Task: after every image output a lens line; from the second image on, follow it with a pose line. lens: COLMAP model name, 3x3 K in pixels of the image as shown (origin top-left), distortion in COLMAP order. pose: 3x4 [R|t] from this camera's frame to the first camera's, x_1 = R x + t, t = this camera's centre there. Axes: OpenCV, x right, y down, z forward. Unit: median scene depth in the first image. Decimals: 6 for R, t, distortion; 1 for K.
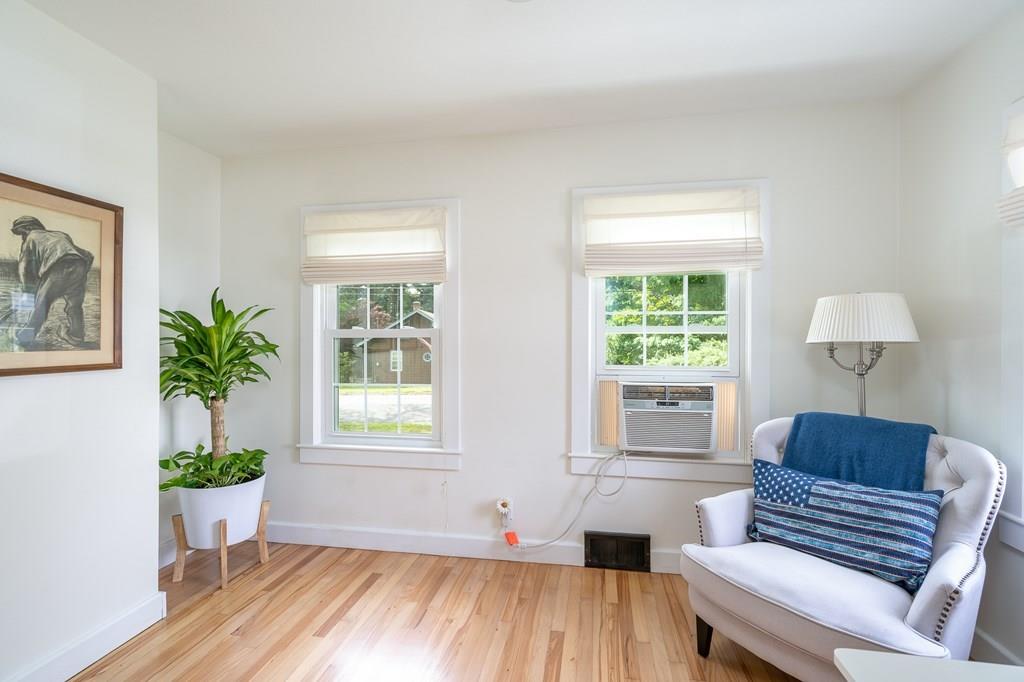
lens RADIAL K [[460.8, 0, 508.9], [0, 460.8, 340.1], [0, 0, 1]] dist [-0.001875, 0.000744]
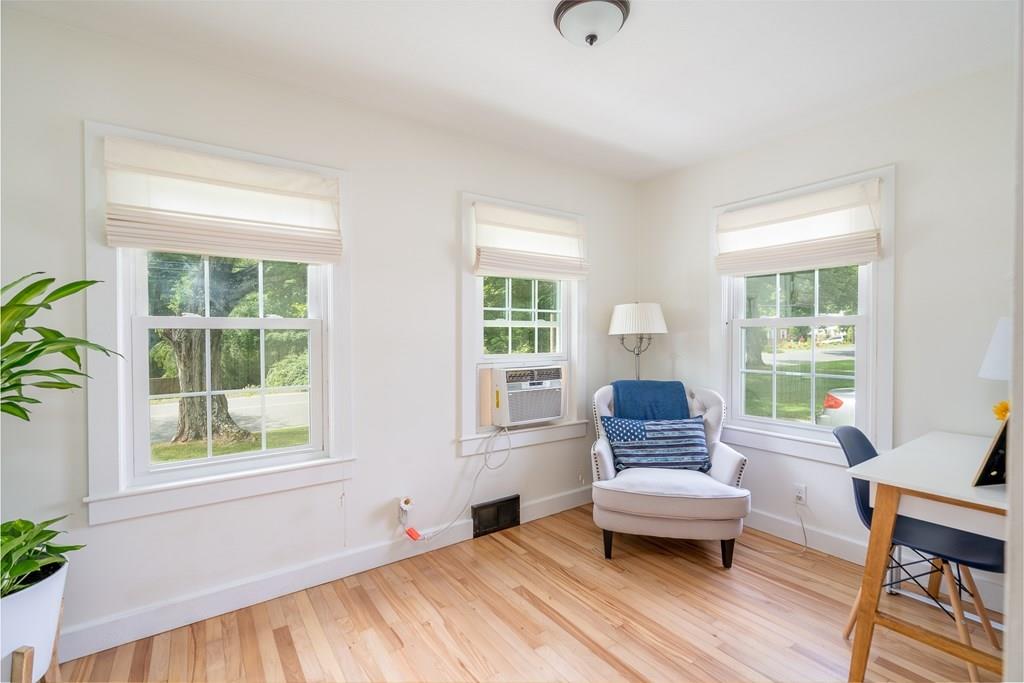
lens RADIAL K [[460.8, 0, 508.9], [0, 460.8, 340.6], [0, 0, 1]] dist [-0.001875, 0.000744]
pose [[0.705609, -0.011050, 0.708516, -0.577699], [0.002401, 0.999910, 0.013204, 0.005078], [-0.708598, -0.007616, 0.705572, 0.173711]]
